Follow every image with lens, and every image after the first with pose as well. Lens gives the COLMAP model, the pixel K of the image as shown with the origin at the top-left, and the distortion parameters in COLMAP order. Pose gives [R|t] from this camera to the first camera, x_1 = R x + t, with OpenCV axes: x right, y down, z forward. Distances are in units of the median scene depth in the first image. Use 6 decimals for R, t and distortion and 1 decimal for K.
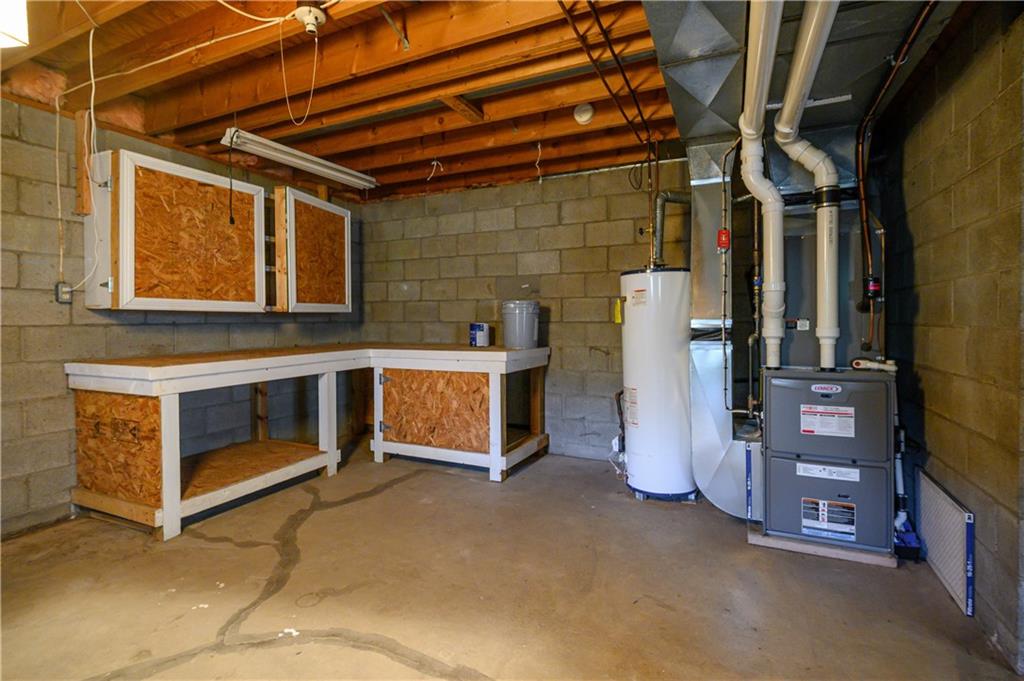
lens RADIAL K [[488.5, 0, 502.8], [0, 488.5, 323.0], [0, 0, 1]] dist [-0.001713, -0.000169]
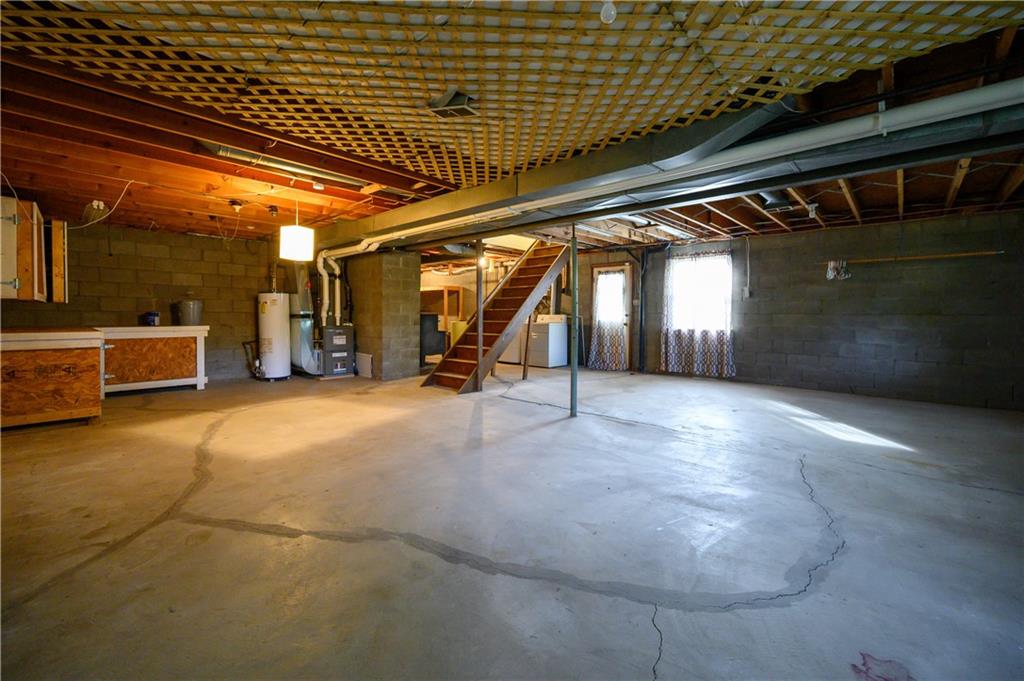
lens RADIAL K [[425.7, 0, 500.4], [0, 425.7, 321.7], [0, 0, 1]] dist [0.001768, 0.000099]
pose [[0.306338, -0.007968, 0.951890, -1.301056], [0.001516, 0.999968, 0.007882, 0.028249], [-0.951922, -0.000972, 0.306340, -0.720677]]
